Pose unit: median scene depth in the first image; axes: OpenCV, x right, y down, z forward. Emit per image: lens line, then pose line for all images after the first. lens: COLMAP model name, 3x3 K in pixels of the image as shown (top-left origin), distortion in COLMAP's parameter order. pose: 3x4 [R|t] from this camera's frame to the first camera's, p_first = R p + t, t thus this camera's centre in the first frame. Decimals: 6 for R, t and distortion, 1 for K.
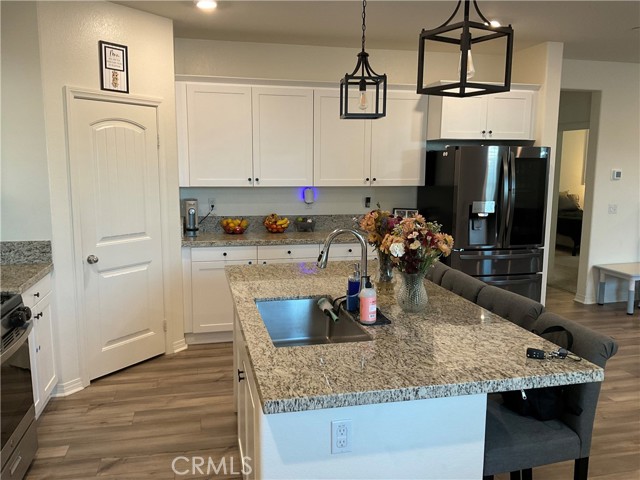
lens RADIAL K [[531.8, 0, 321.7], [0, 531.8, 241.6], [0, 0, 1]] dist [0.015163, -0.020307]
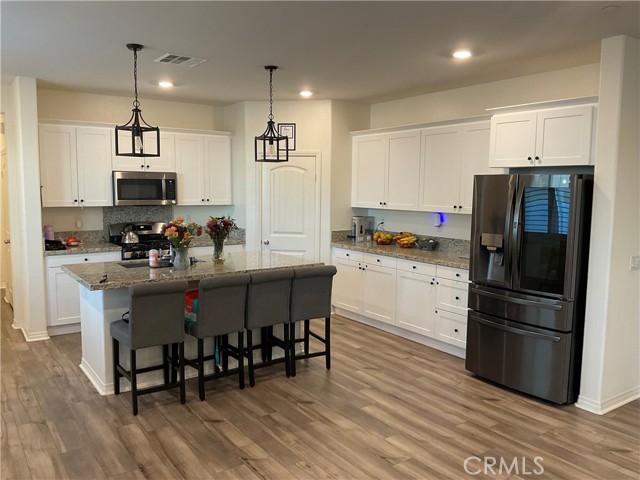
lens RADIAL K [[531.8, 0, 319.3], [0, 531.8, 240.2], [0, 0, 1]] dist [0.015163, -0.020307]
pose [[0.372058, 0.092133, -0.923626, 1.198778], [-0.143700, 0.988782, 0.040746, -0.068098], [0.917019, 0.117565, 0.381124, 0.426104]]
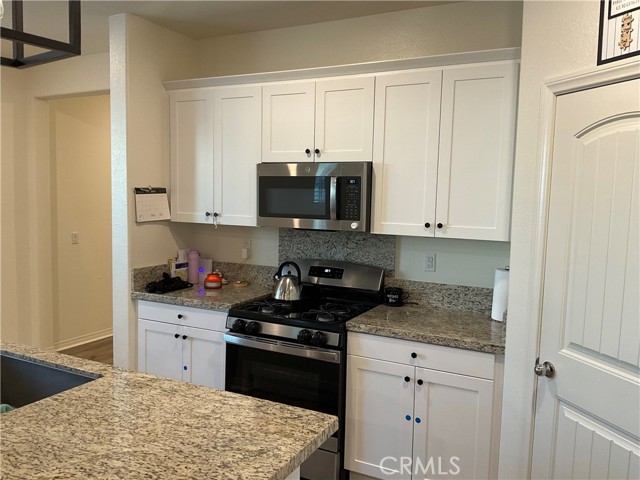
lens RADIAL K [[531.8, 0, 317.7], [0, 531.8, 236.5], [0, 0, 1]] dist [0.015163, -0.020307]
pose [[-0.647869, 0.044387, -0.760457, 0.147350], [-0.136228, 0.975456, 0.172994, -0.157035], [0.749472, 0.215673, -0.625921, 1.035985]]
